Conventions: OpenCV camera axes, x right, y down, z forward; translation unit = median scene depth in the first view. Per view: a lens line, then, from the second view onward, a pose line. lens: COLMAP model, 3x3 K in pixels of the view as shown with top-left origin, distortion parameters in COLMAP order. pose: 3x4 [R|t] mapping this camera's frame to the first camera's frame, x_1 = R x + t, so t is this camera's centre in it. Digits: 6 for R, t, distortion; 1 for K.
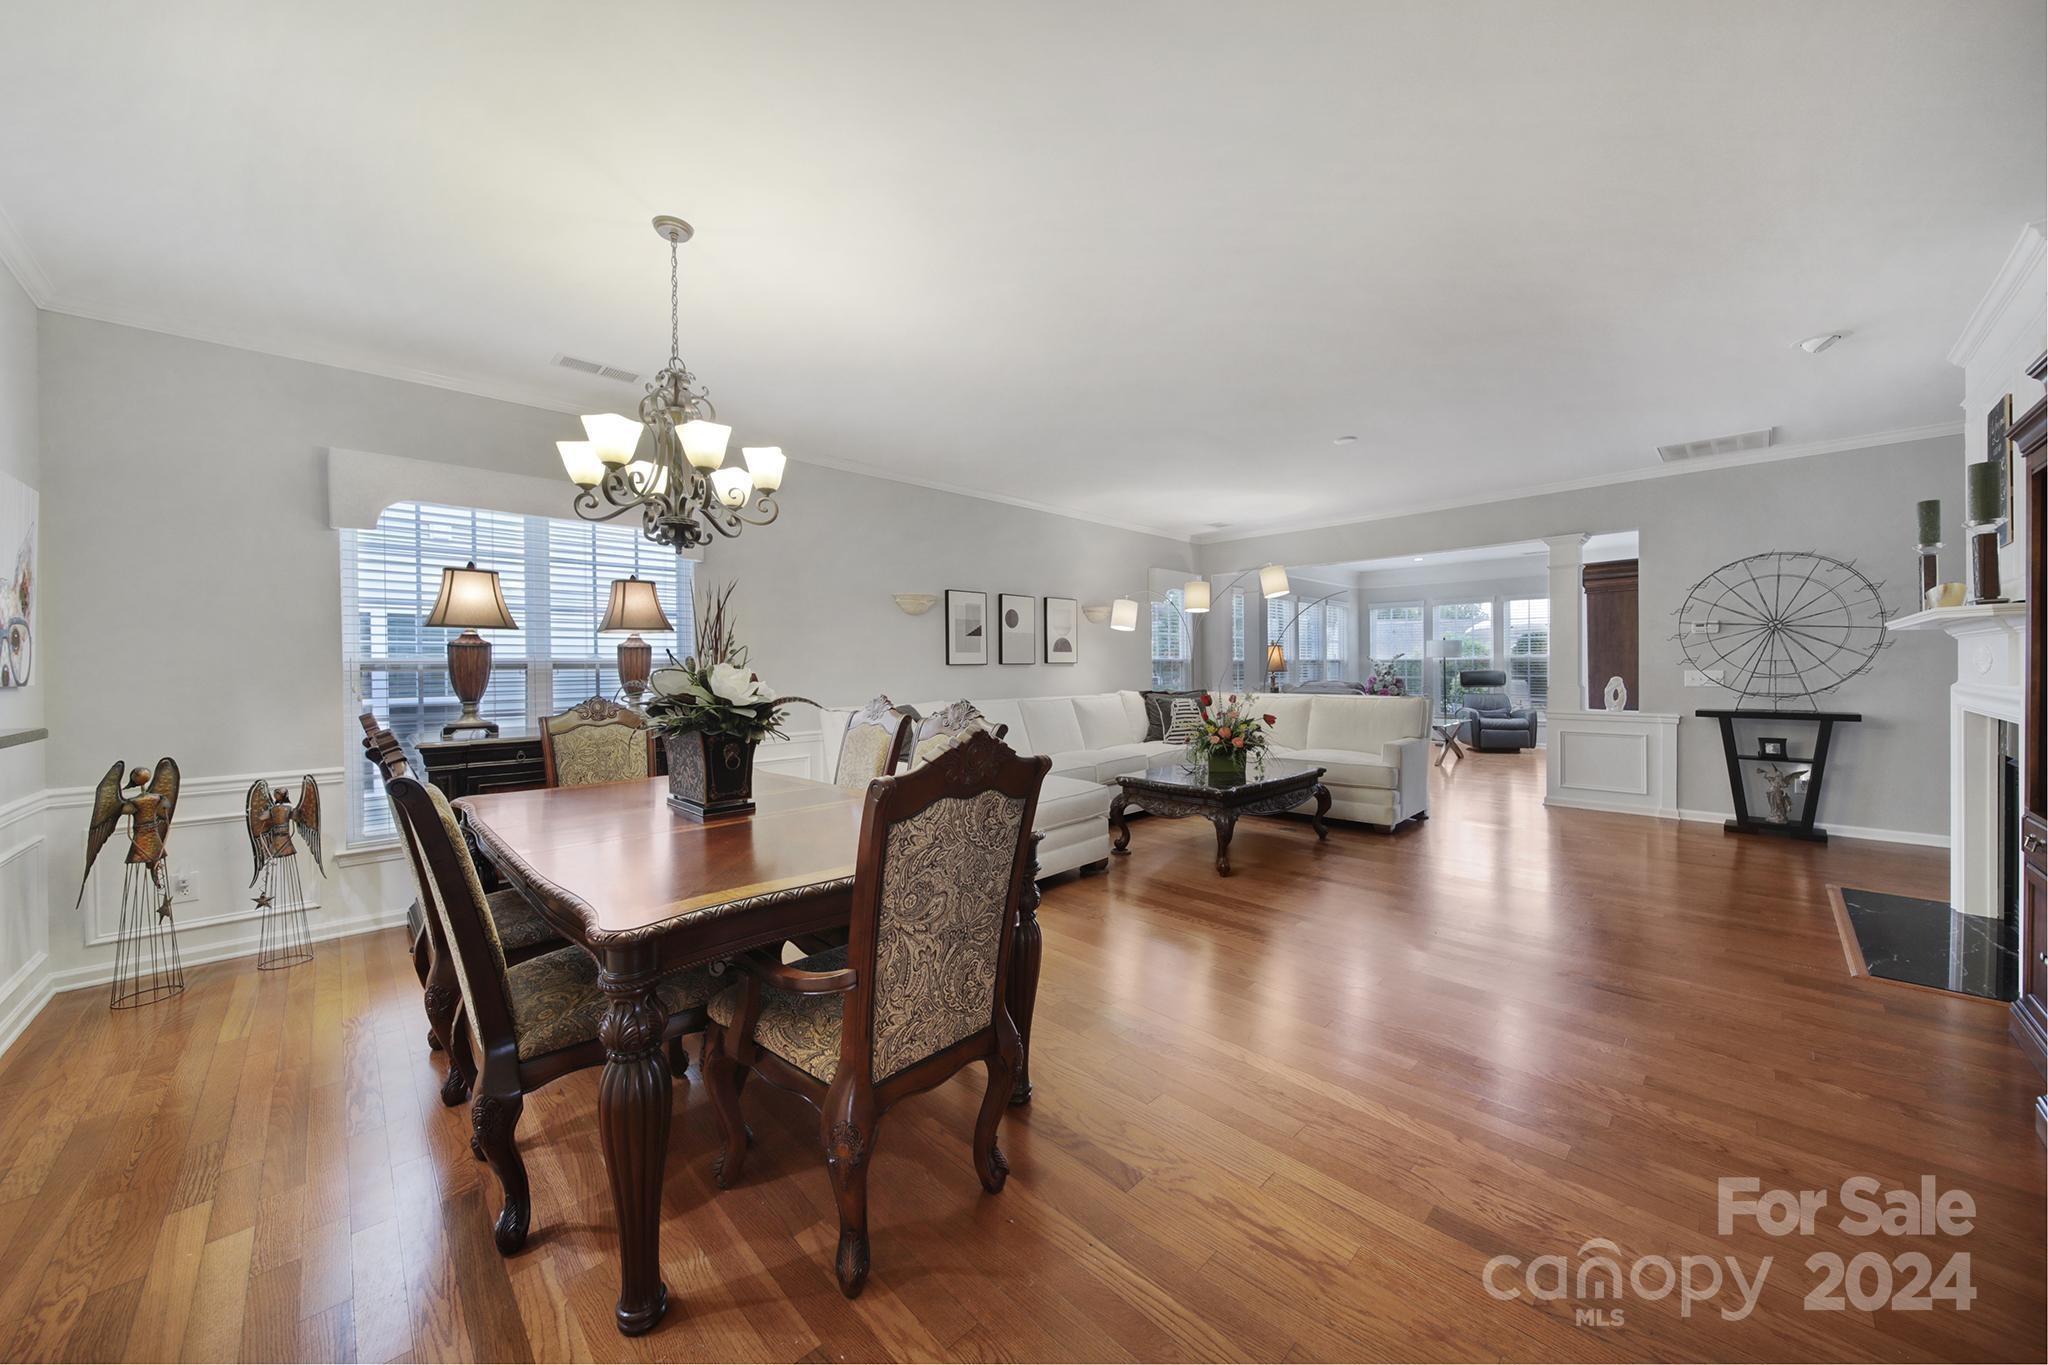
lens RADIAL K [[697.9, 0, 1029.6], [0, 697.9, 671.2], [0, 0, 1]] dist [0.000083, -0.004965]
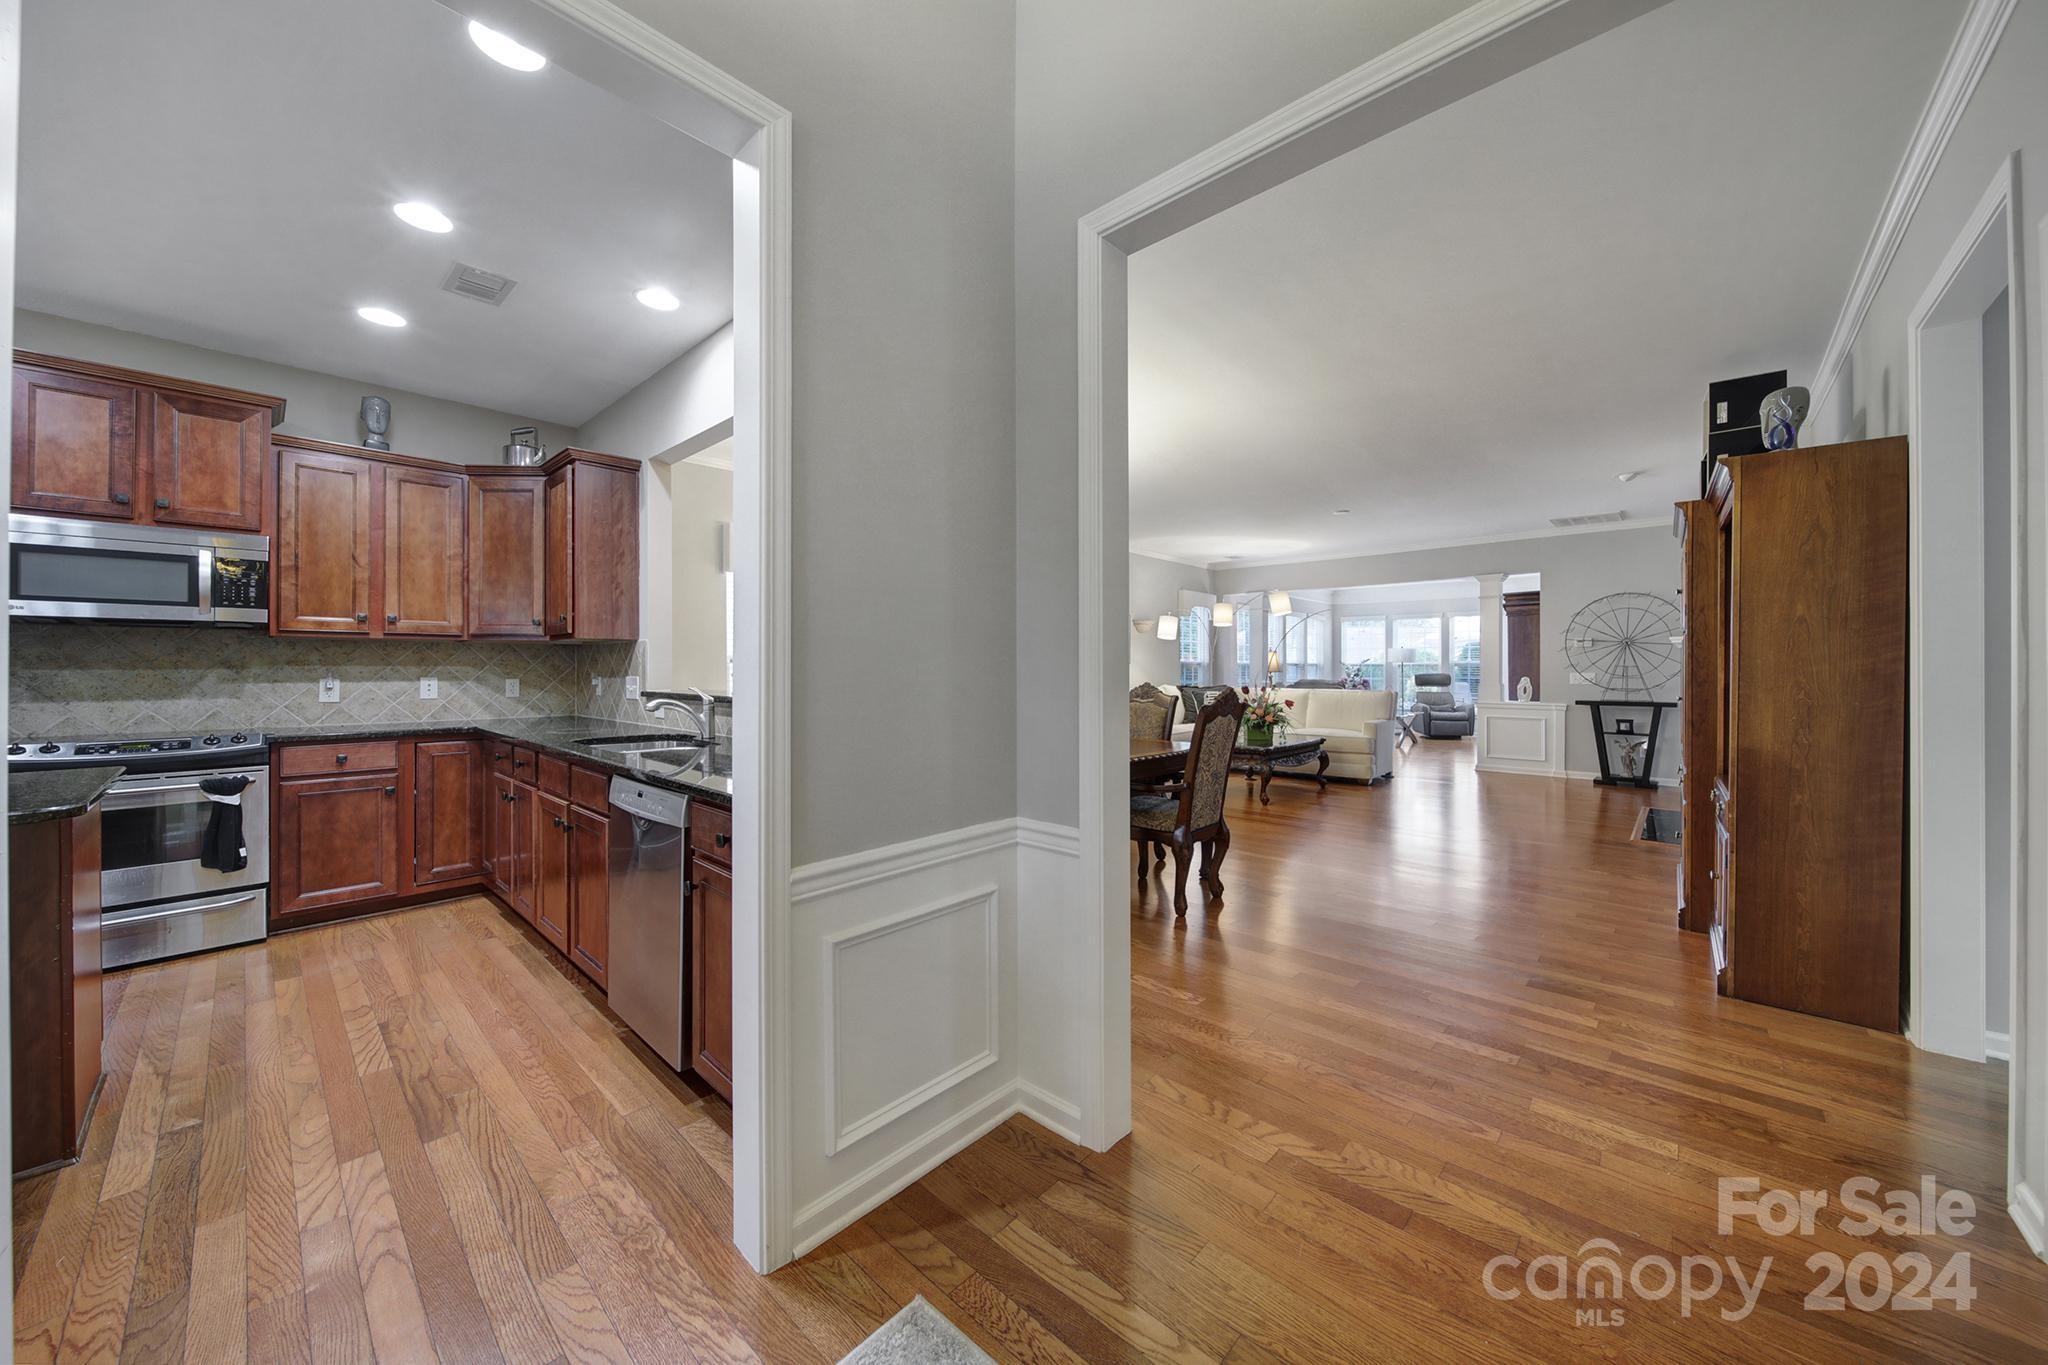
lens RADIAL K [[731.2, 0, 1017.0], [0, 731.2, 666.5], [0, 0, 1]] dist [-0.001204, -0.000194]
pose [[0.998308, 0.009406, 0.057379, -0.285690], [-0.008858, 0.999913, -0.009810, 0.011319], [-0.057466, 0.009285, 0.998304, -0.447527]]
